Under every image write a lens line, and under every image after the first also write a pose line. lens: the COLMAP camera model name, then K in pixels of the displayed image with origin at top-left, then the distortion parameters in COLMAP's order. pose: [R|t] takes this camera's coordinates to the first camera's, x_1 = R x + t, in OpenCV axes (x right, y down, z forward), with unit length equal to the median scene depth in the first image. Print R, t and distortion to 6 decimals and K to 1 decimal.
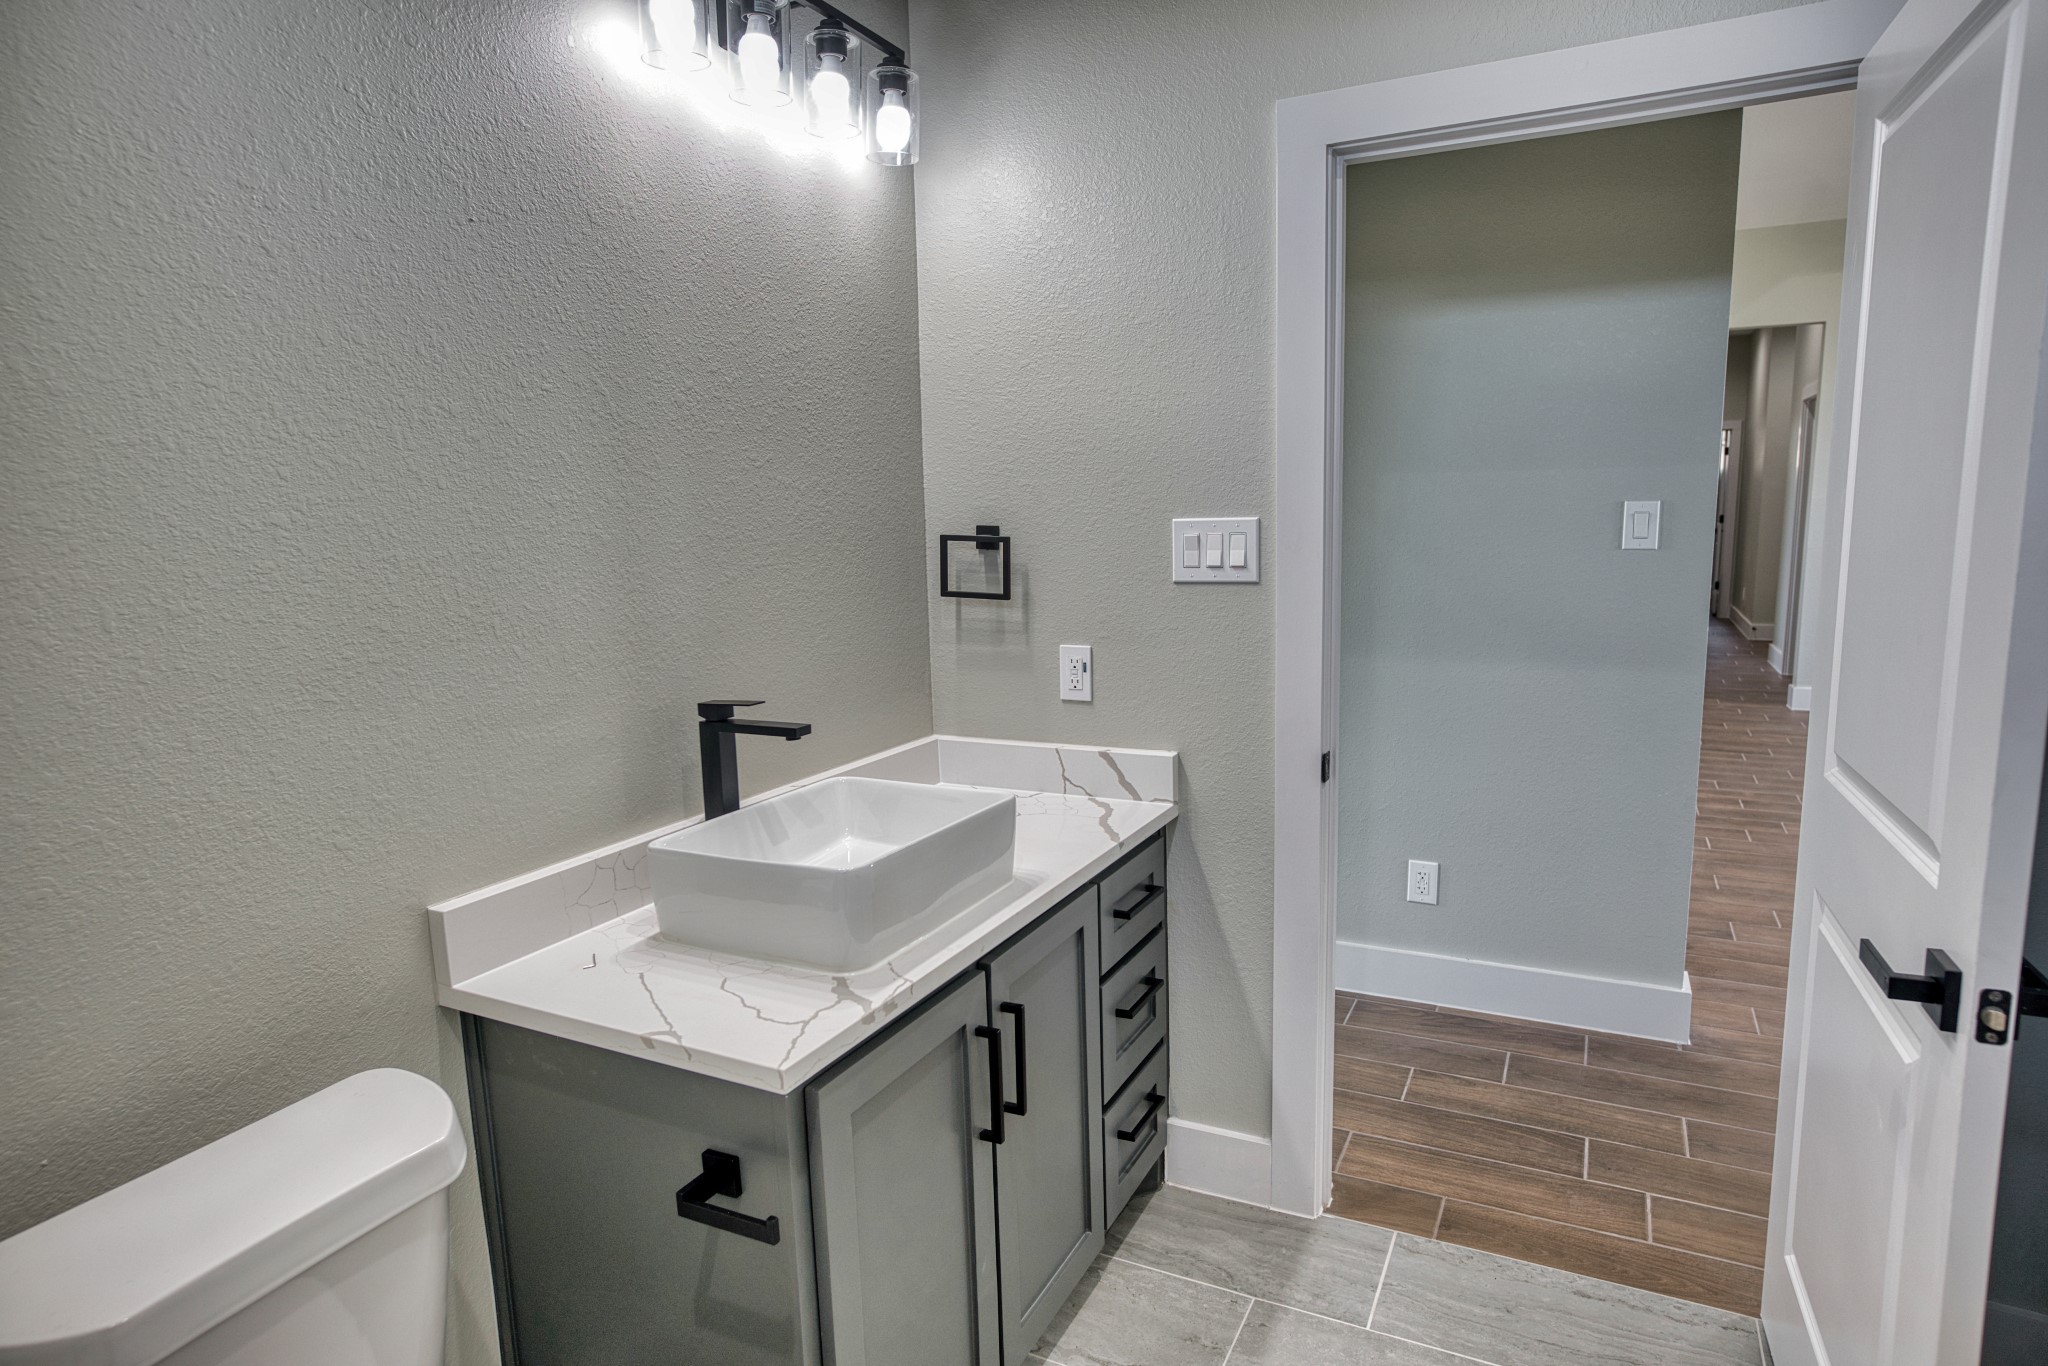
lens RADIAL K [[1163.5, 0, 1028.1], [0, 1163.5, 688.4], [0, 0, 1]] dist [-0.035882, 0.025429]
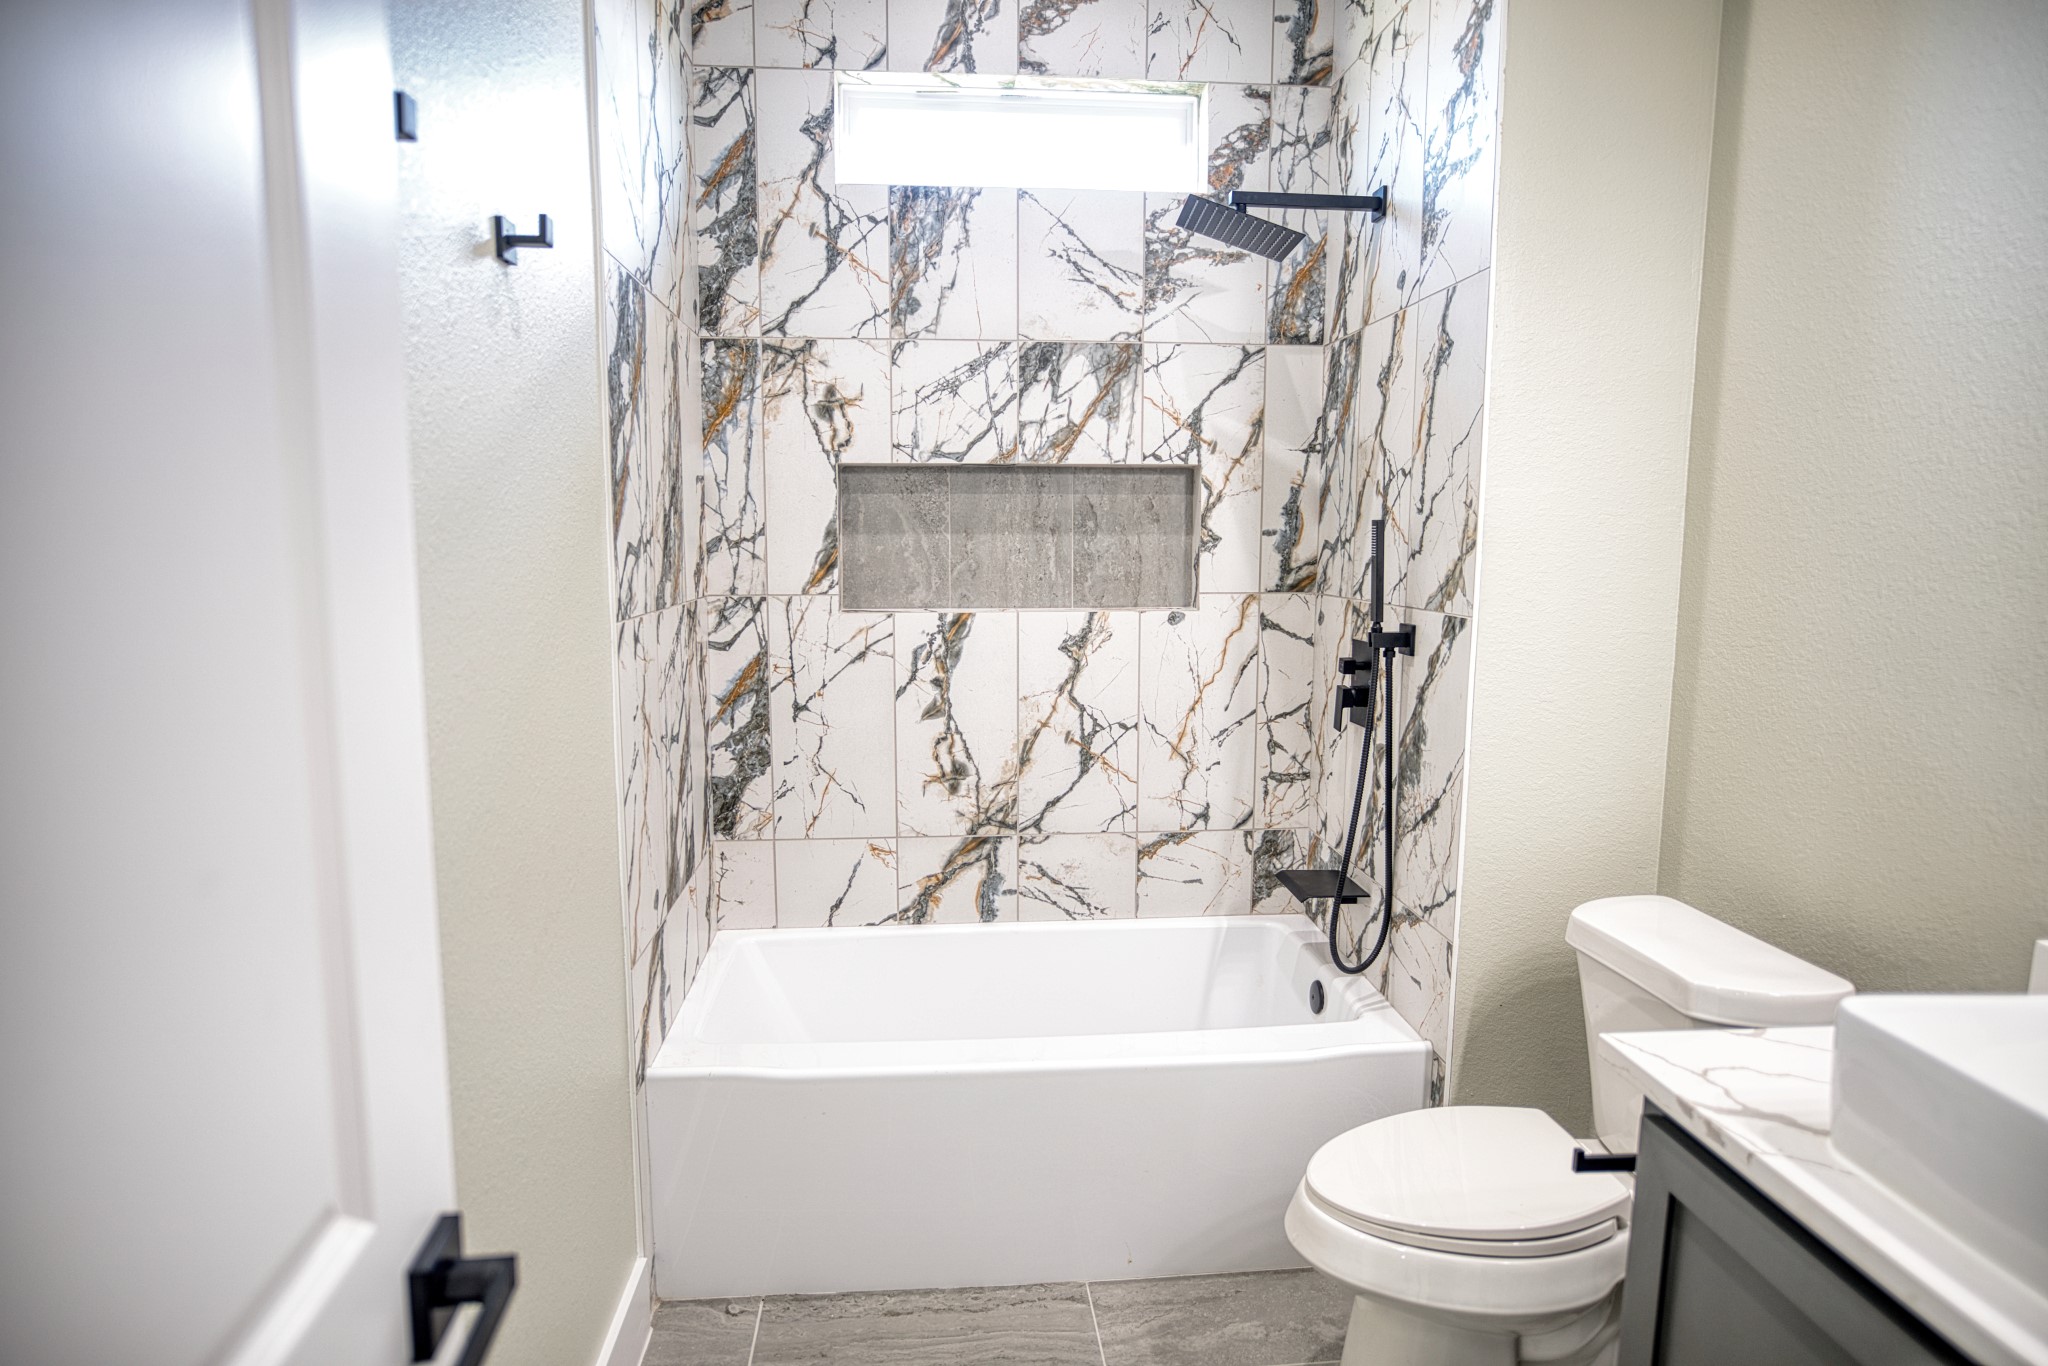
lens RADIAL K [[1163.5, 0, 1020.3], [0, 1163.5, 680.9], [0, 0, 1]] dist [-0.035882, 0.025429]
pose [[-0.850632, 0.085837, -0.518706, 0.746323], [-0.067031, 0.960825, 0.268926, -0.230977], [0.521470, 0.263527, -0.811556, 1.447039]]
